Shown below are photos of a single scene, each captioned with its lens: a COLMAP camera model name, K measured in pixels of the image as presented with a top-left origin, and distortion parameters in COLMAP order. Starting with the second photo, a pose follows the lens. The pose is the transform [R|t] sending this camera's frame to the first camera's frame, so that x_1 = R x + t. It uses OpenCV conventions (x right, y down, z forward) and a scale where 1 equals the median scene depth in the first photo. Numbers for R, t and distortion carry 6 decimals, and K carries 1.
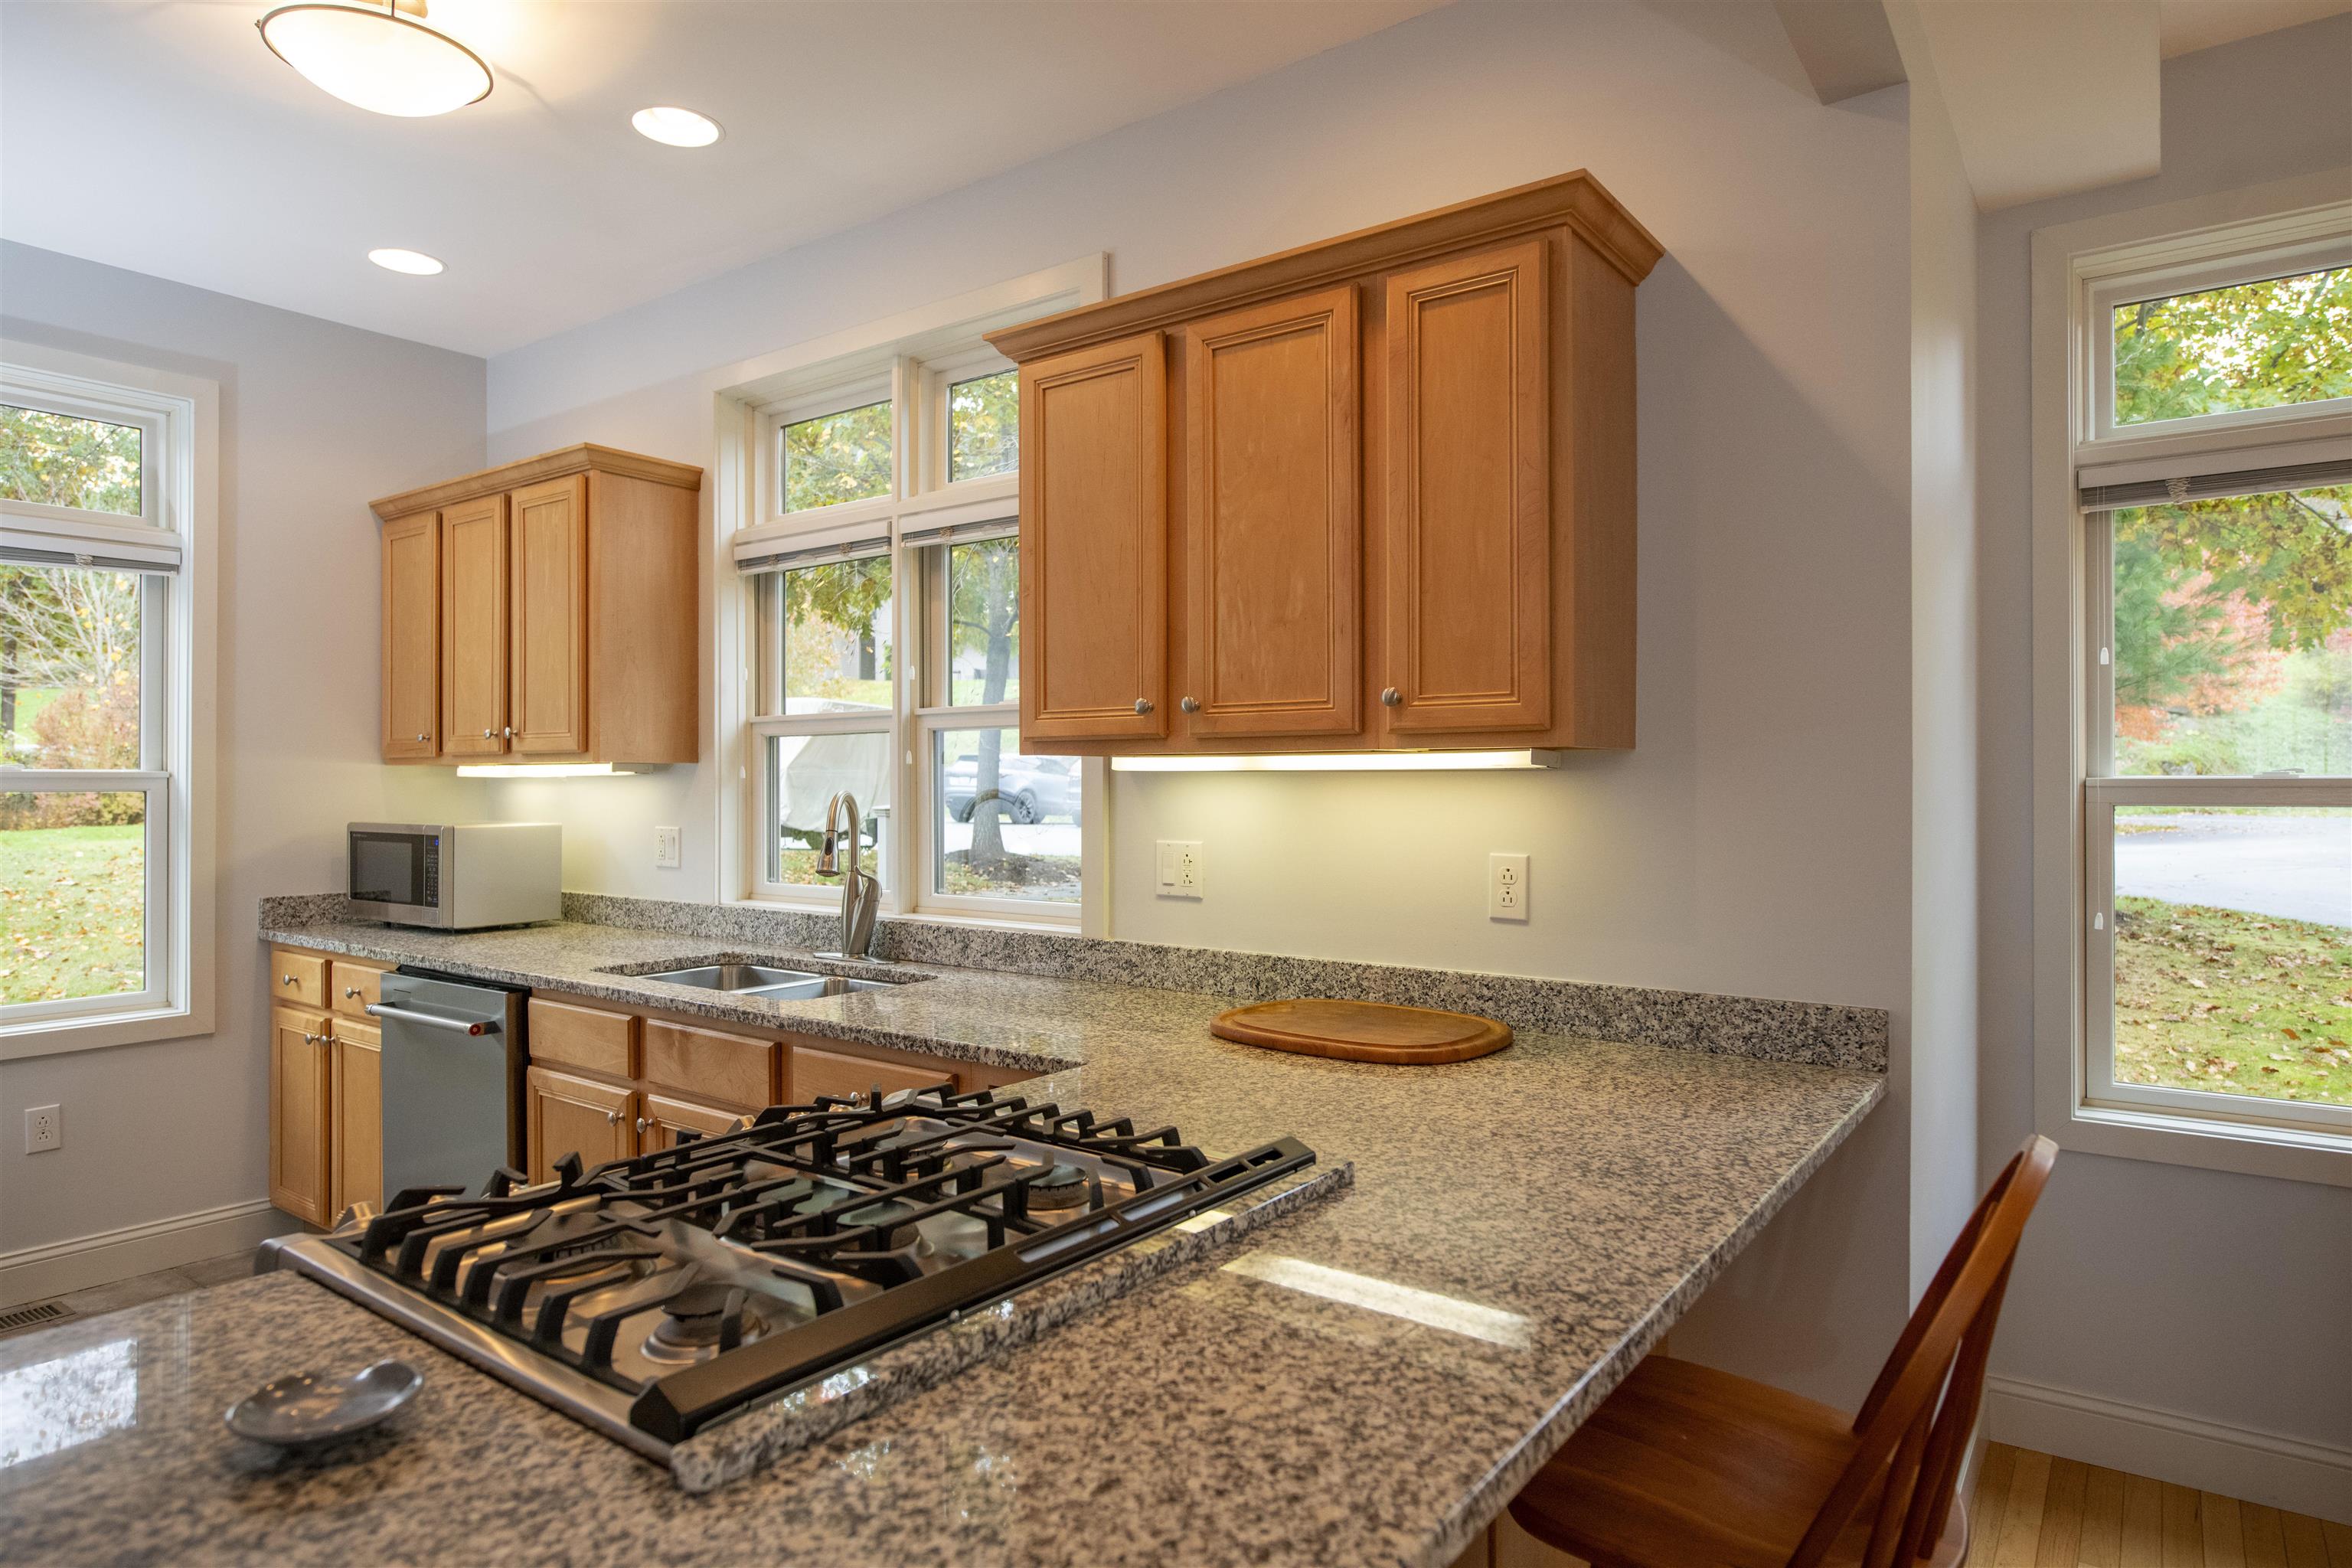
lens RADIAL K [[1298.6, 0, 1188.0], [0, 1298.6, 788.0], [0, 0, 1]] dist [-0.006169, -0.000870]
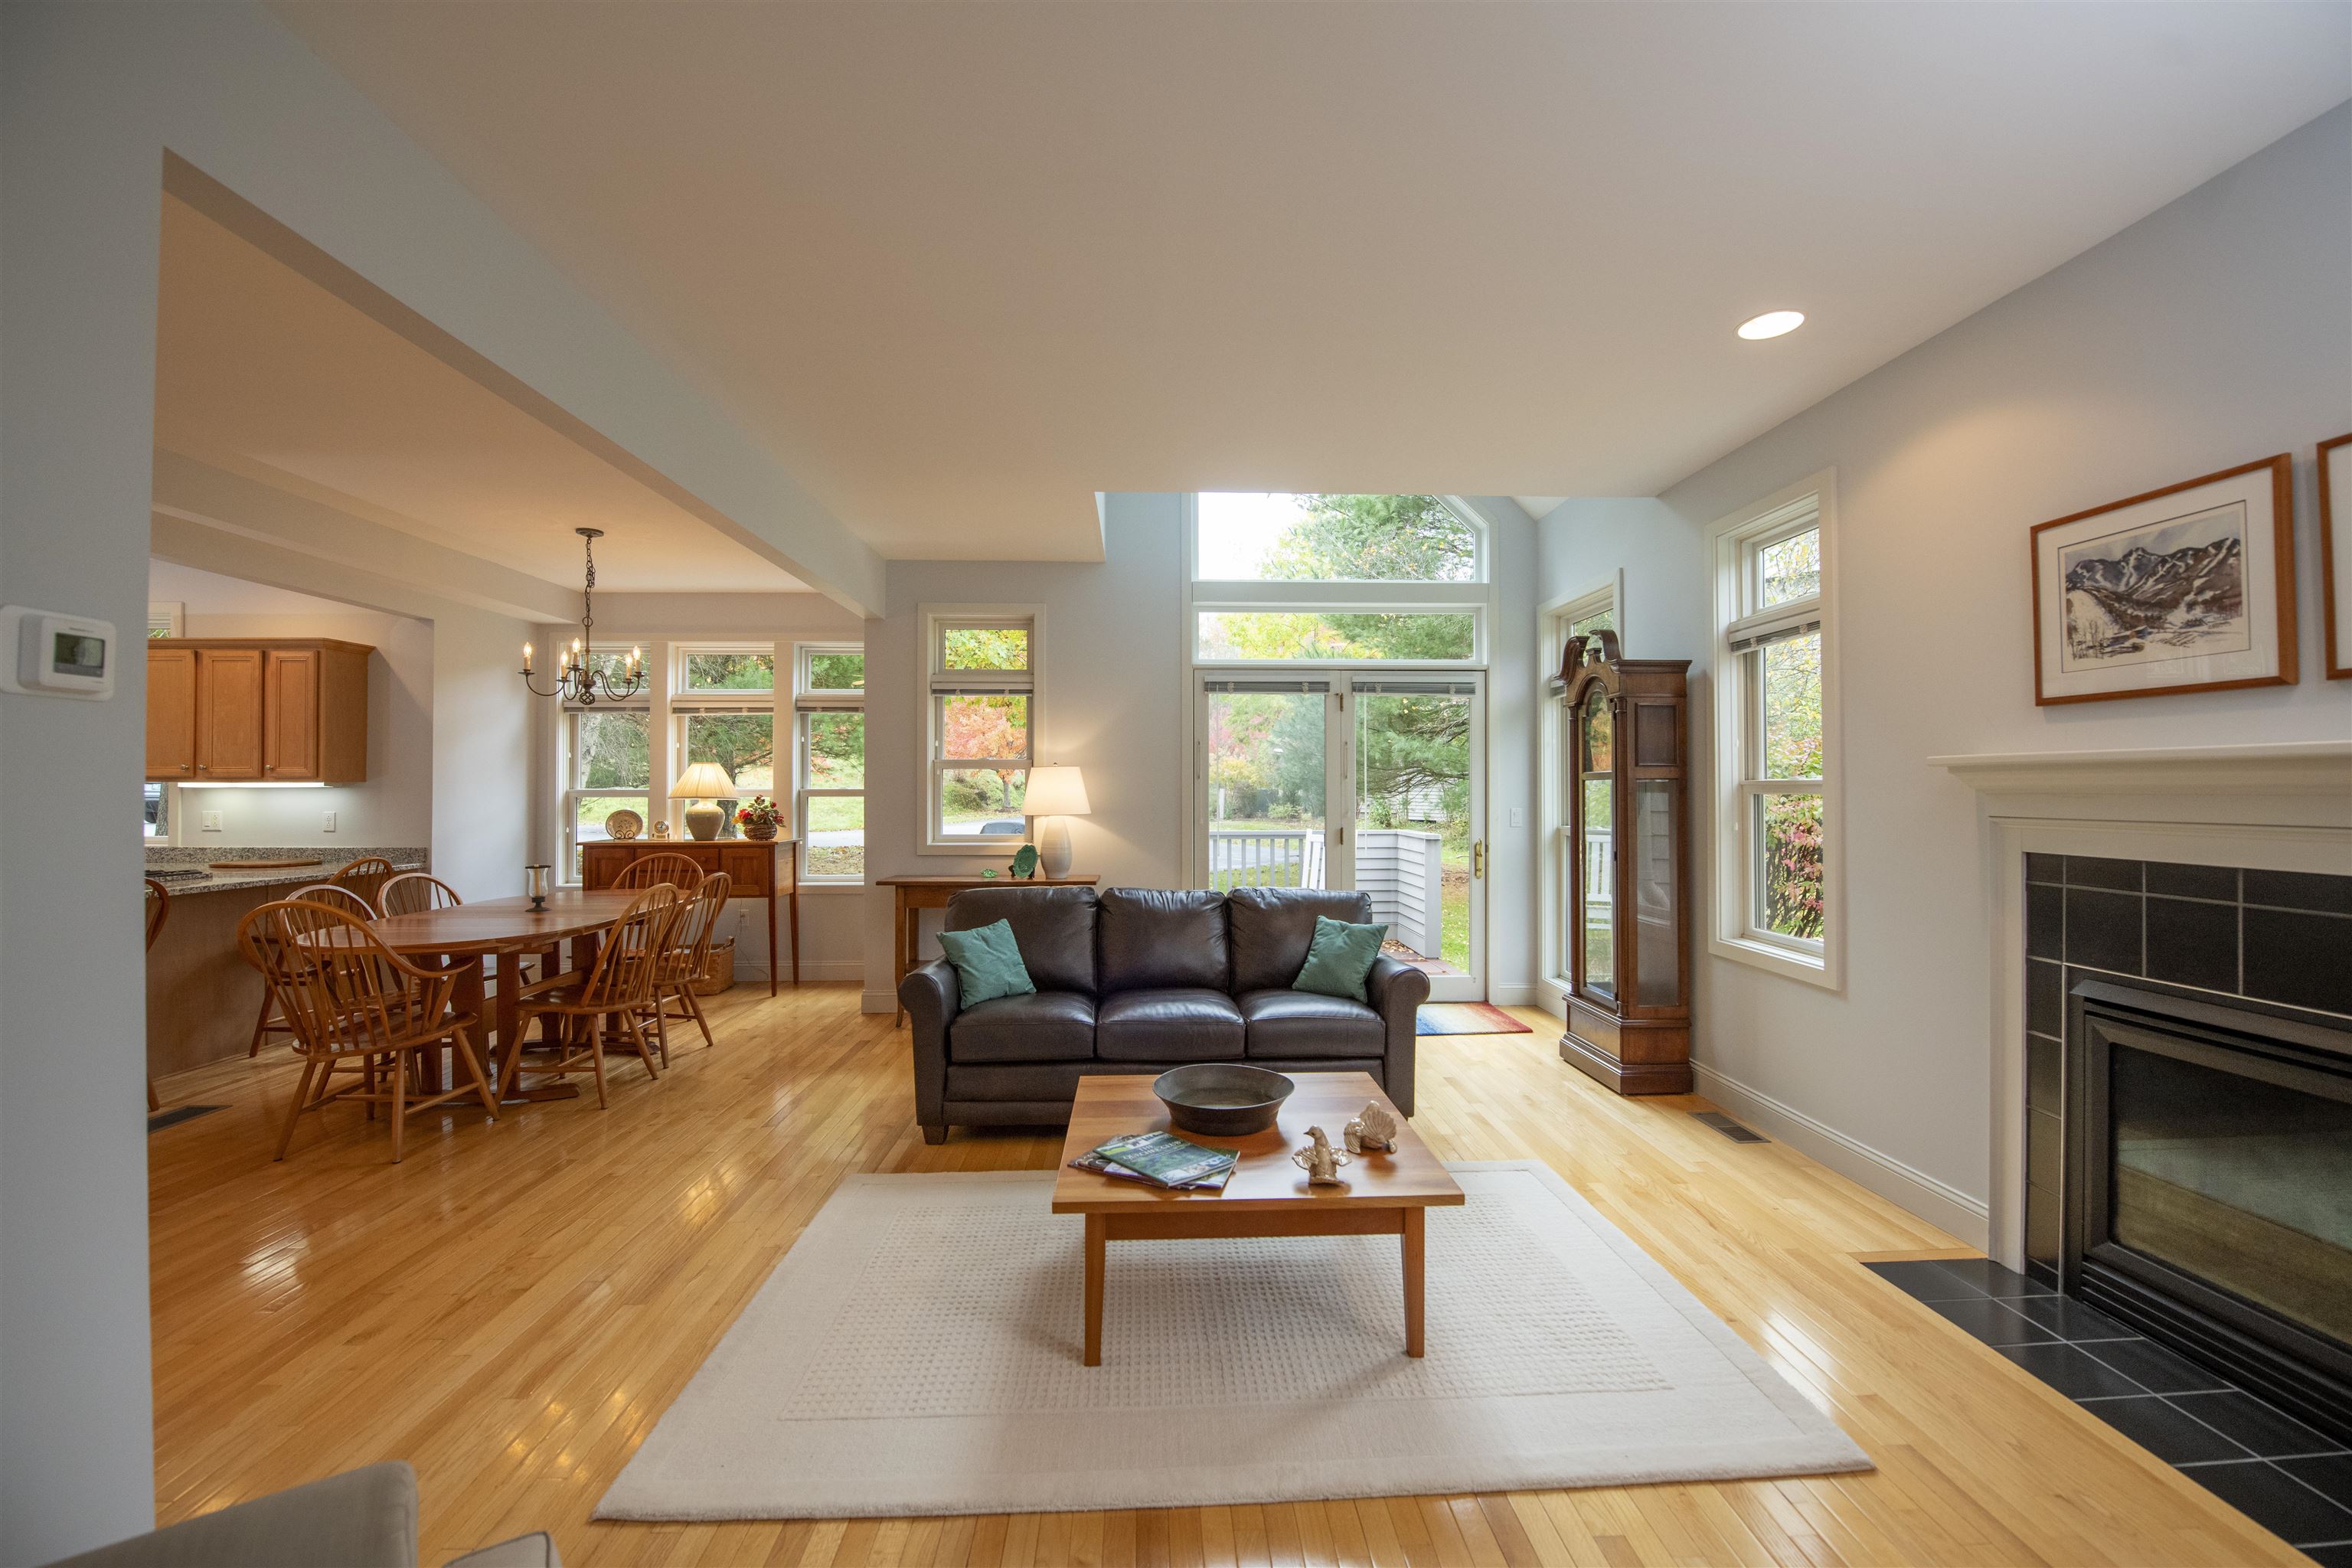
lens RADIAL K [[926.7, 0, 1172.7], [0, 926.7, 771.5], [0, 0, 1]] dist [-0.000710, -0.006246]
pose [[0.799099, 0.011138, 0.601096, 0.365370], [0.001884, 0.999777, -0.021031, -0.000468], [-0.601196, 0.017938, 0.798900, -1.495677]]
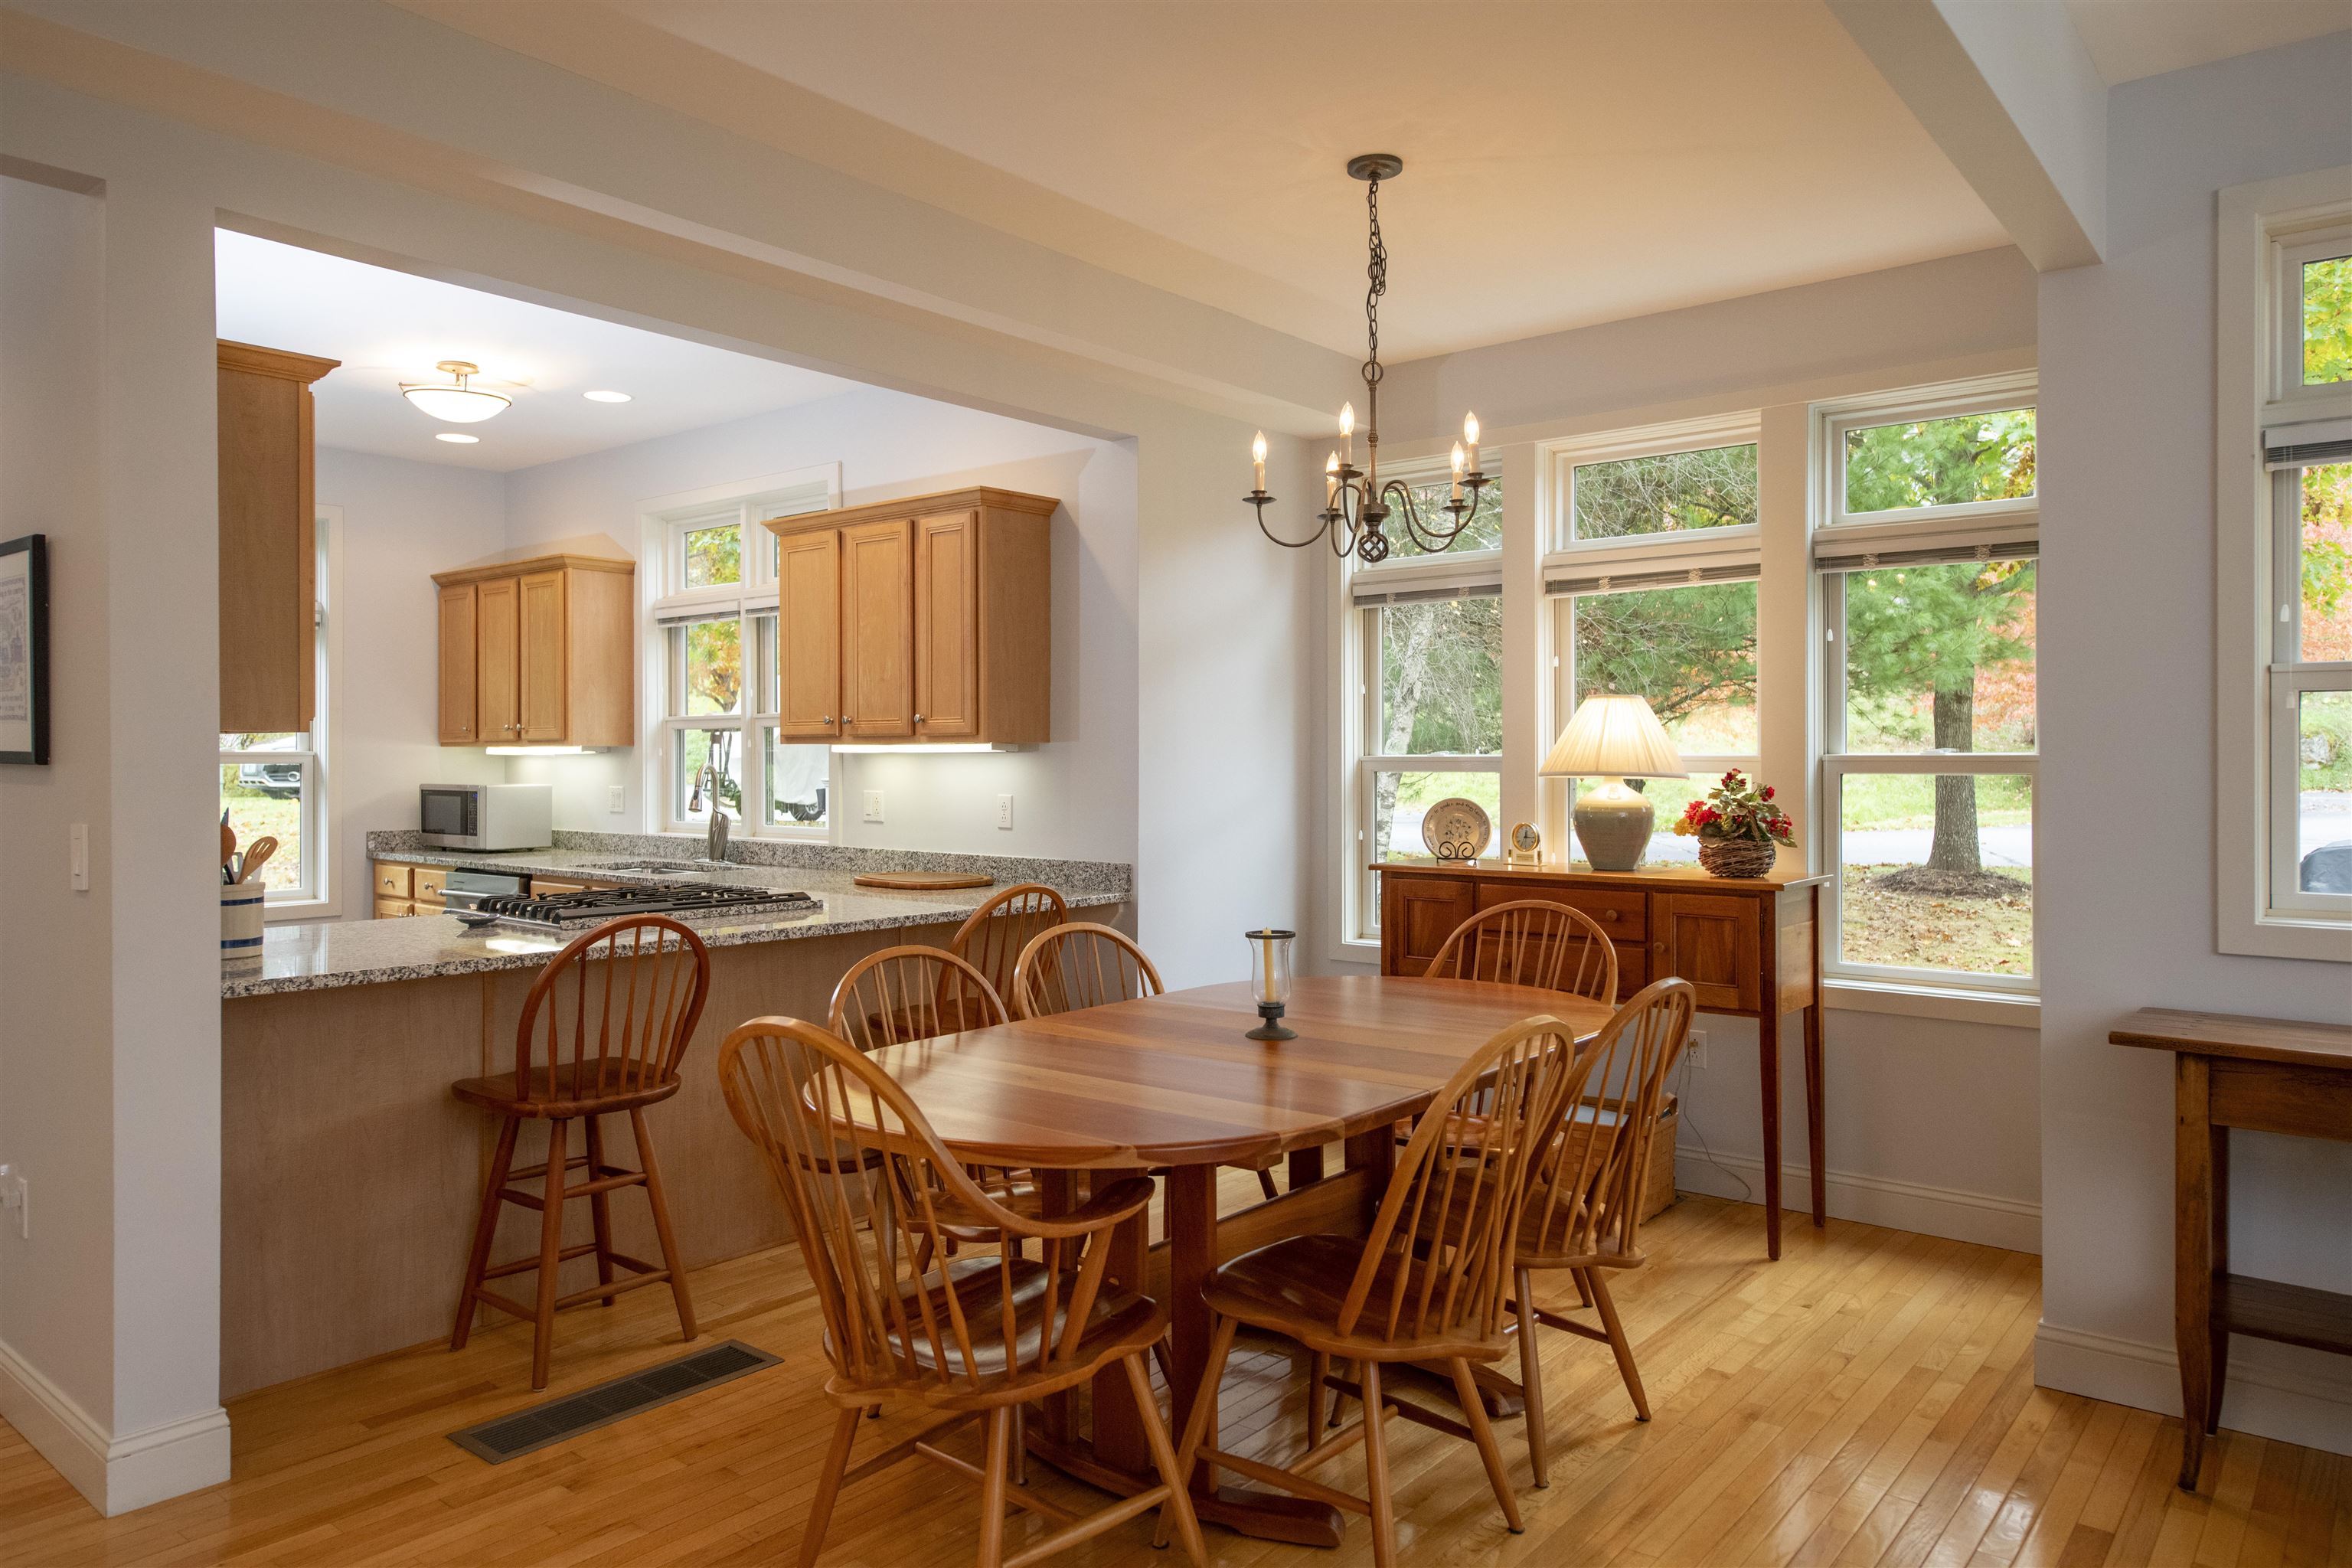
lens RADIAL K [[1556.8, 0, 1176.0], [0, 1556.8, 784.0], [0, 0, 1]] dist [-0.023469, -0.000072]
pose [[0.996957, 0.001323, -0.077939, 0.449746], [-0.000217, 0.999899, 0.014188, 0.000313], [0.077950, -0.014127, 0.996857, -0.875581]]
